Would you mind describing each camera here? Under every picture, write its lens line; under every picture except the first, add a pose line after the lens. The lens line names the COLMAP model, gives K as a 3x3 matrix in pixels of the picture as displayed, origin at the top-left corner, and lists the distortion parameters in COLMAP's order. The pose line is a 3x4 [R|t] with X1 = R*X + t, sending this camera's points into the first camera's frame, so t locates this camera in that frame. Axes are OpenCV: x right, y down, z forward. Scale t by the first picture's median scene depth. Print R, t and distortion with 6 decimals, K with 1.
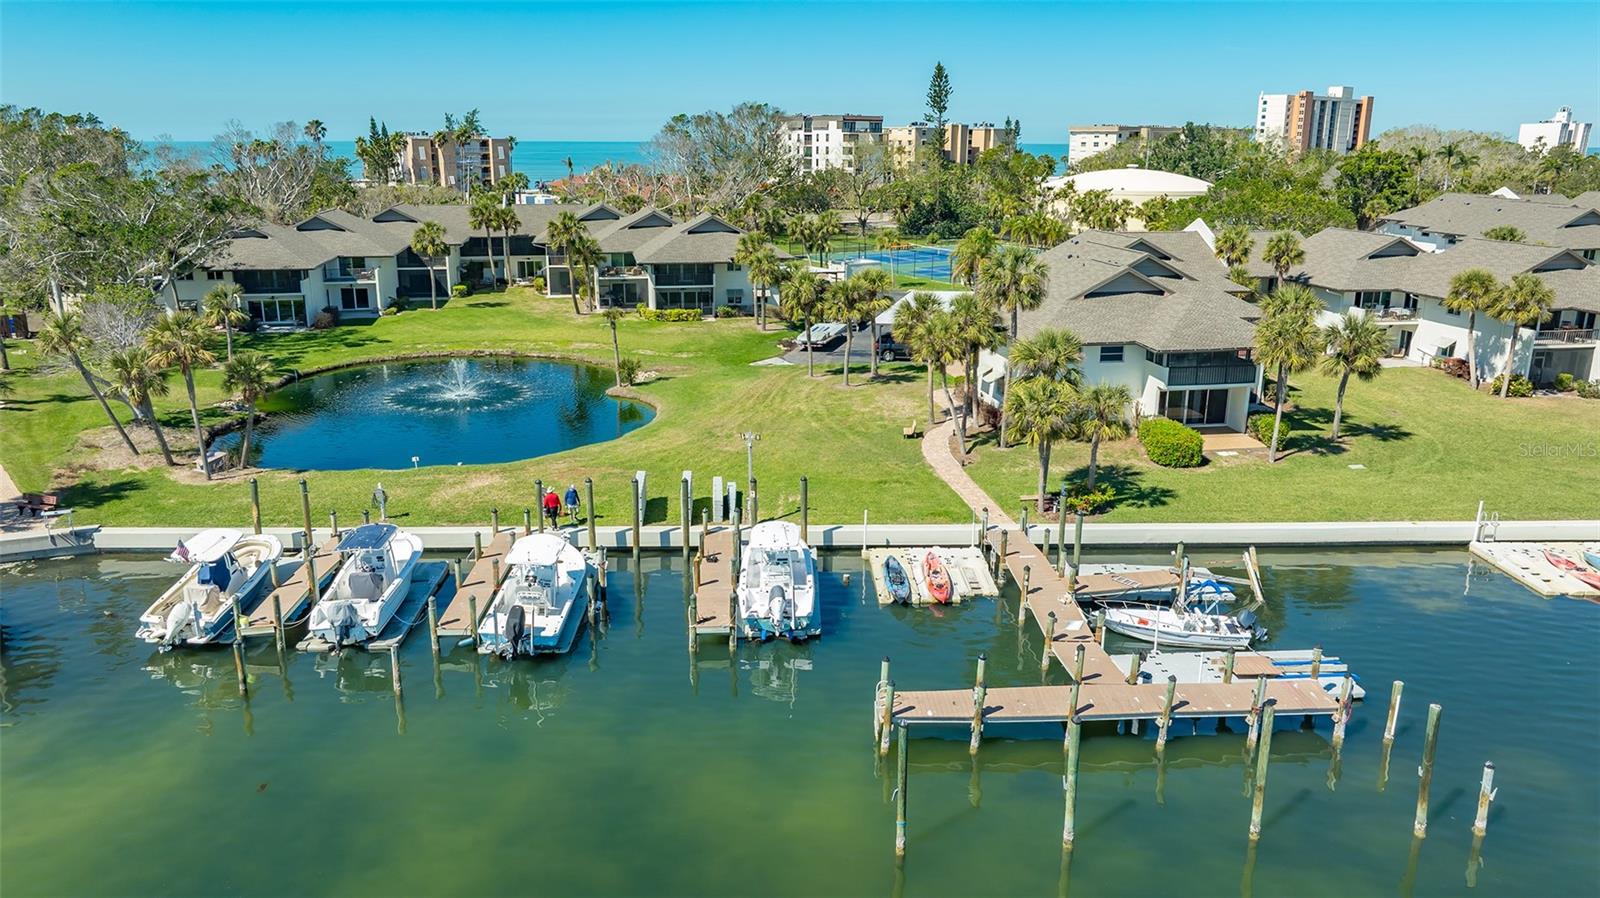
lens RADIAL K [[1125.9, 0, 785.8], [0, 1125.9, 449.2], [0, 0, 1]] dist [-0.035038, 0.032916]
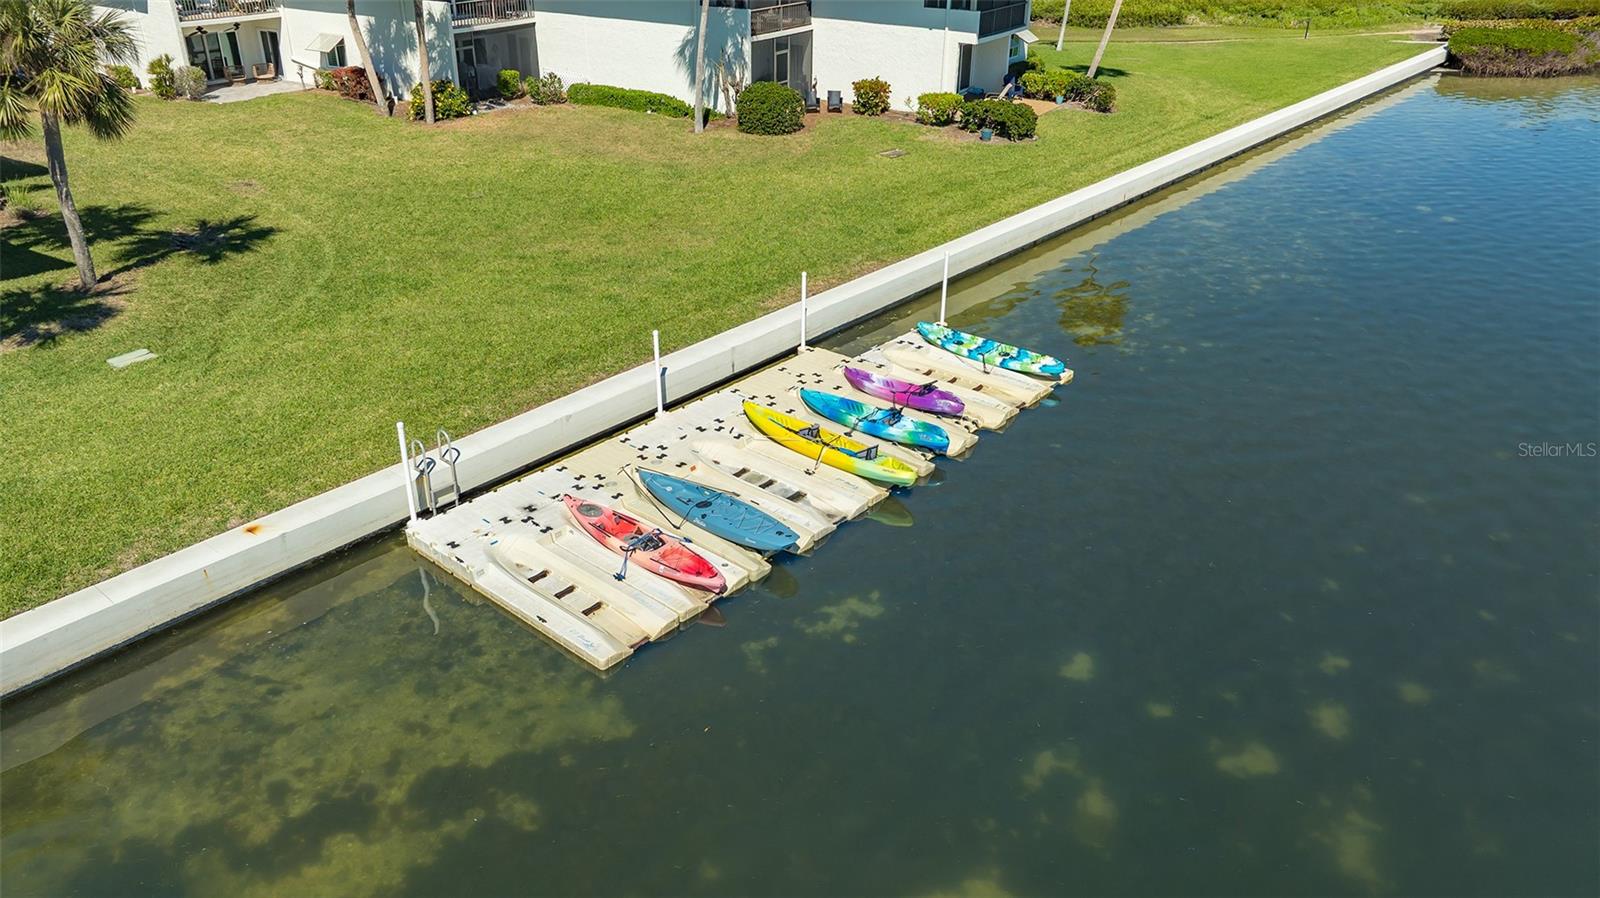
lens RADIAL K [[1125.9, 0, 800.1], [0, 1125.9, 457.2], [0, 0, 1]] dist [-0.035038, 0.032916]
pose [[0.656088, -0.346802, 0.670281, 0.310396], [0.190103, 0.935467, 0.297931, -0.020209], [-0.730349, -0.068046, 0.679676, 0.438938]]
